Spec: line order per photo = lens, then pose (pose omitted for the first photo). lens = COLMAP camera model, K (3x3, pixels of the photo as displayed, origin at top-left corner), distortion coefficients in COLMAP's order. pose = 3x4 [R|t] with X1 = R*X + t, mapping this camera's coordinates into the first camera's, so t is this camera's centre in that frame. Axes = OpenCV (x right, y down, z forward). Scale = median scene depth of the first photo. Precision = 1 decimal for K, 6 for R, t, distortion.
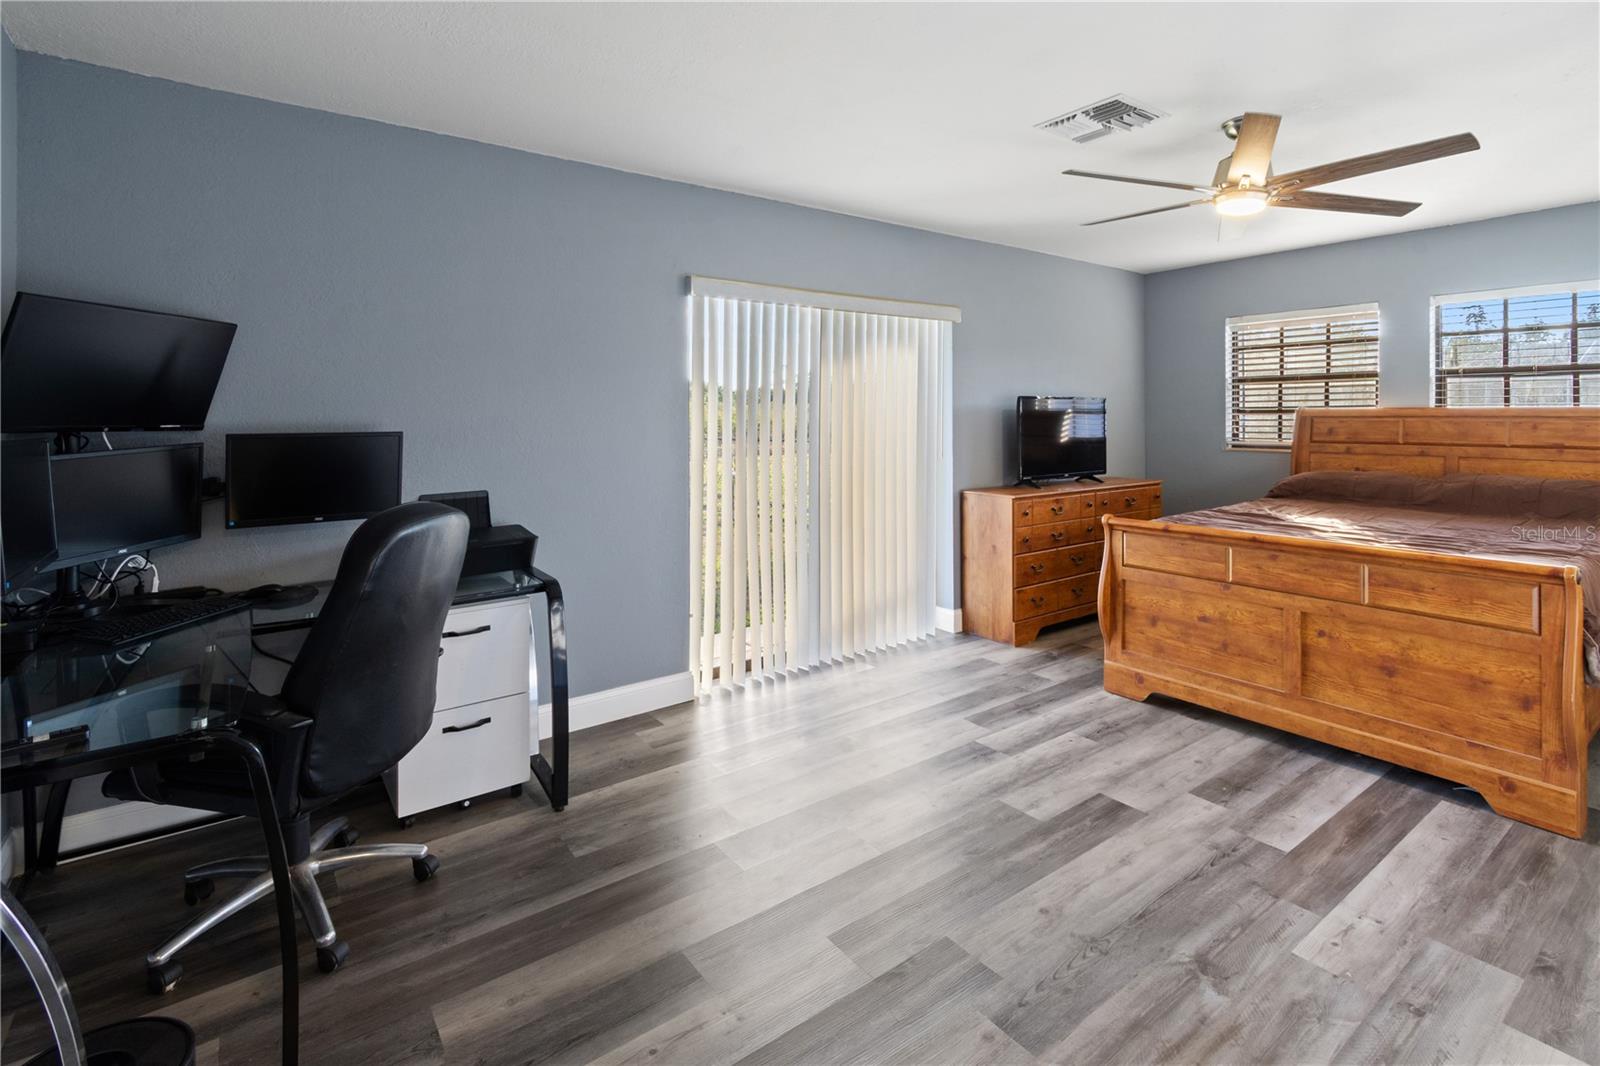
lens RADIAL K [[767.1, 0, 800.4], [0, 767.1, 405.5], [0, 0, 1]] dist [-0.003404, -0.000194]
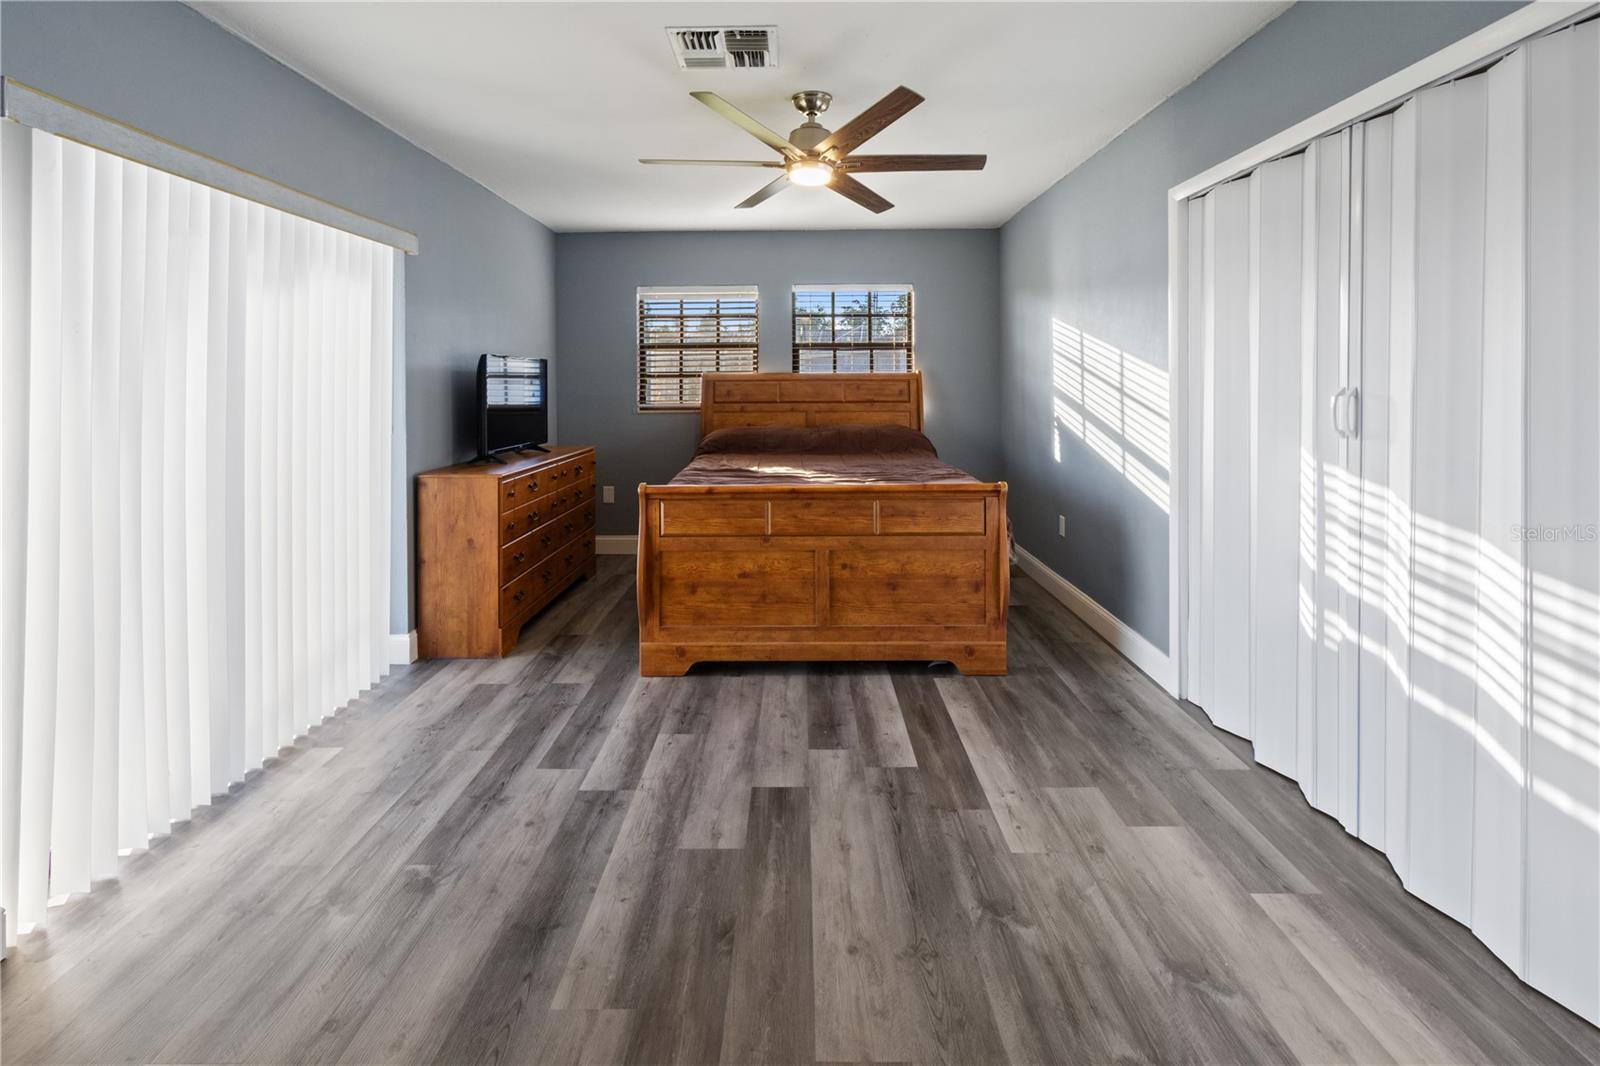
lens RADIAL K [[762.3, 0, 800.8], [0, 762.3, 382.3], [0, 0, 1]] dist [-0.000225, 0.000800]
pose [[0.593275, 0.000087, 0.805000, -0.248431], [-0.007476, 0.999957, 0.005401, 0.015848], [-0.804965, -0.009223, 0.593250, 0.343144]]
